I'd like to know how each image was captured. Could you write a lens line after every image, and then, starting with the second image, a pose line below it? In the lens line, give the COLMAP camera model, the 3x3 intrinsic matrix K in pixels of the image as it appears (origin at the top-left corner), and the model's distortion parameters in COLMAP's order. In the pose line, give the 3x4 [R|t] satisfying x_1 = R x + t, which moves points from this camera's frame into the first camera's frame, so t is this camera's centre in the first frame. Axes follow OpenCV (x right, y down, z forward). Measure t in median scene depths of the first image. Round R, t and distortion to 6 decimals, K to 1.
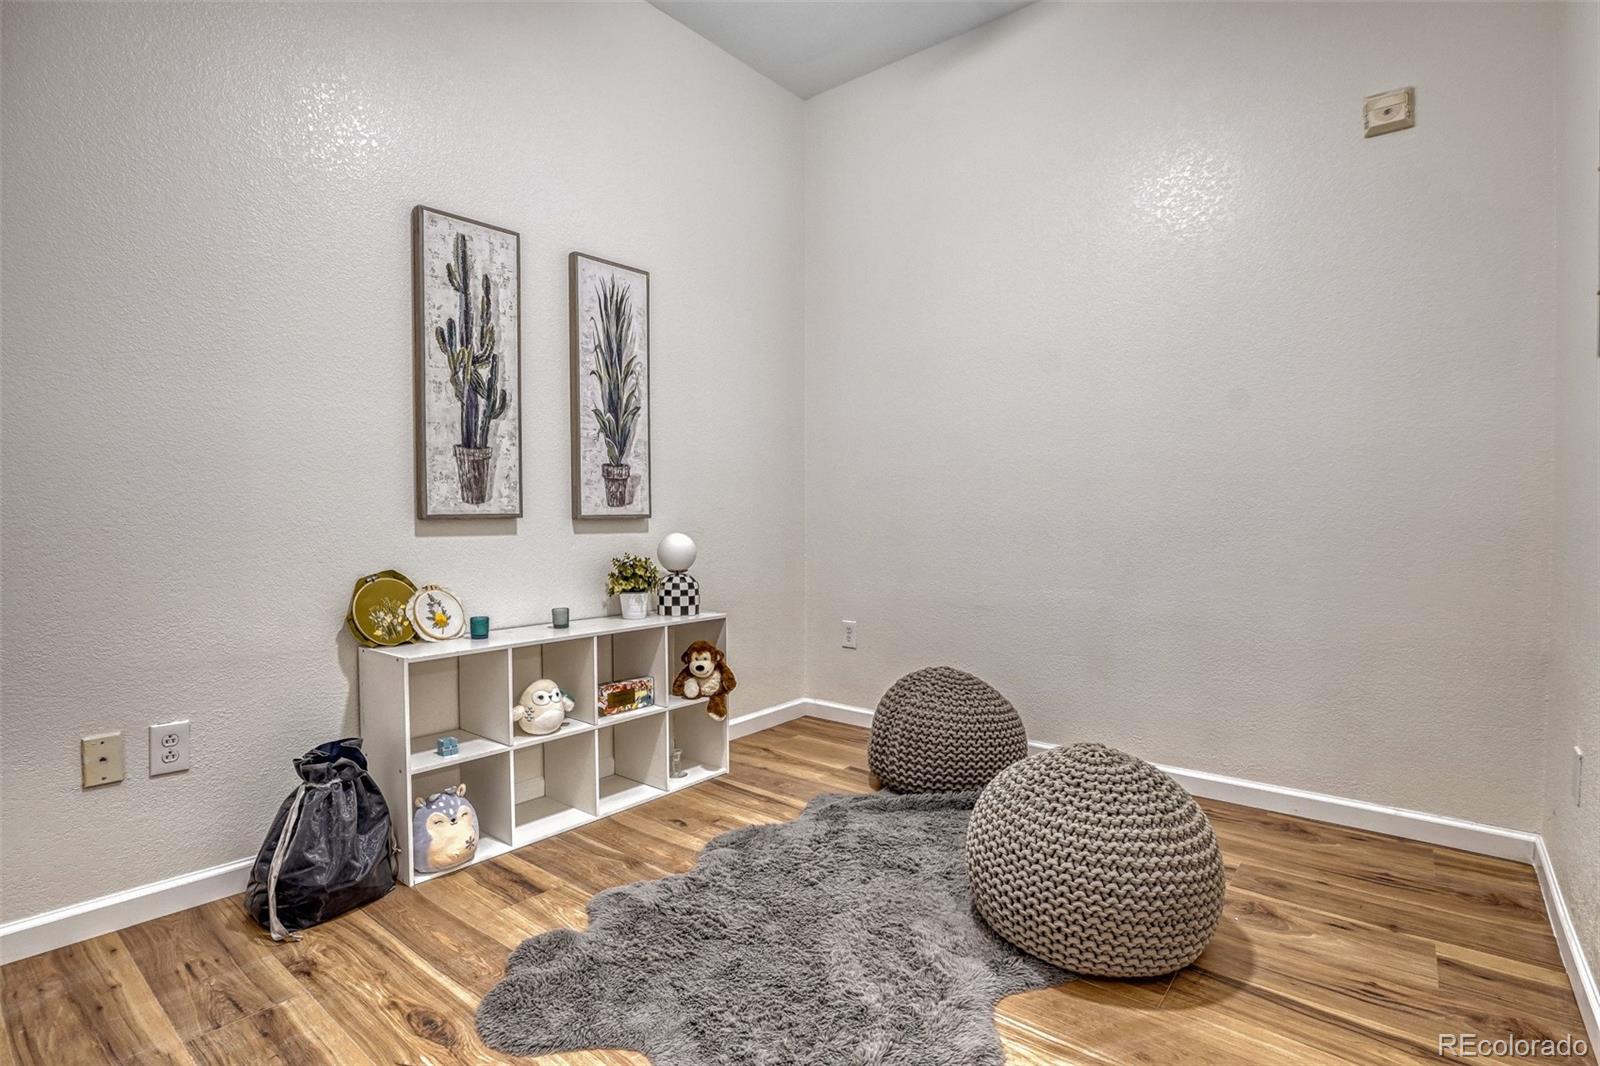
lens RADIAL K [[768.6, 0, 802.8], [0, 768.6, 532.1], [0, 0, 1]] dist [-0.023798, 0.005649]
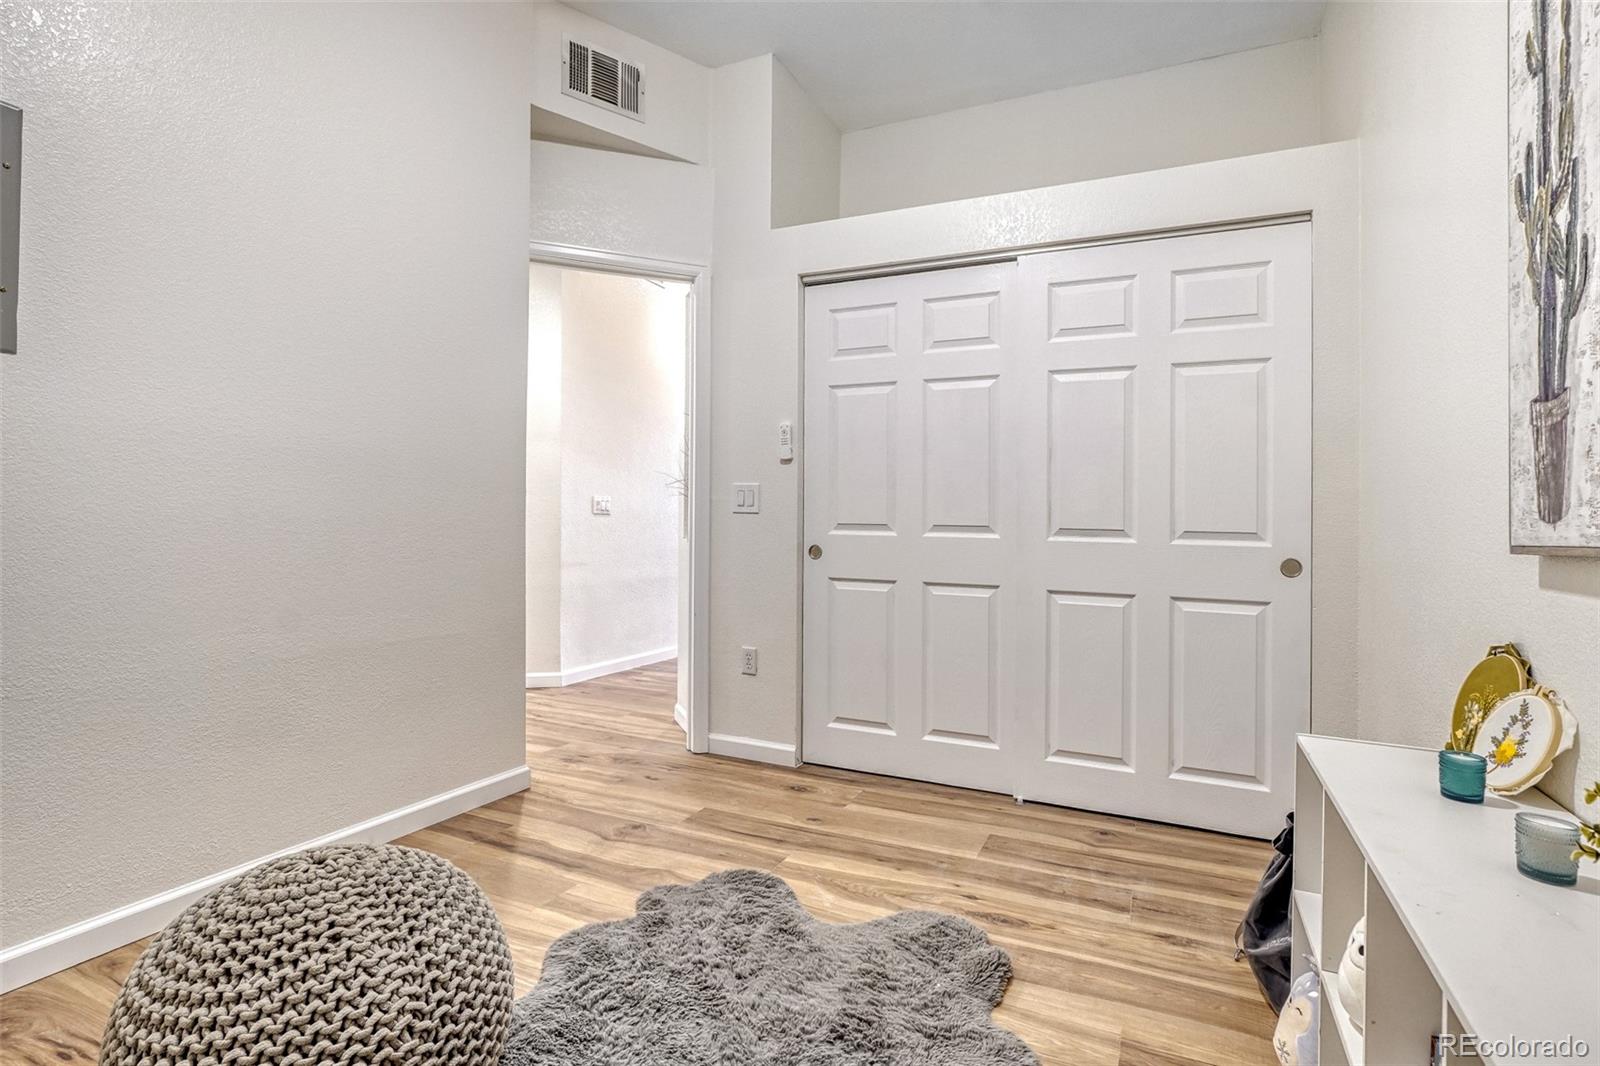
lens RADIAL K [[768.6, 0, 807.9], [0, 768.6, 528.2], [0, 0, 1]] dist [-0.023798, 0.005649]
pose [[-0.970542, -0.003930, -0.240898, 0.102849], [-0.011707, 0.999455, 0.030860, -0.045213], [0.240646, 0.032772, -0.970060, 1.414002]]
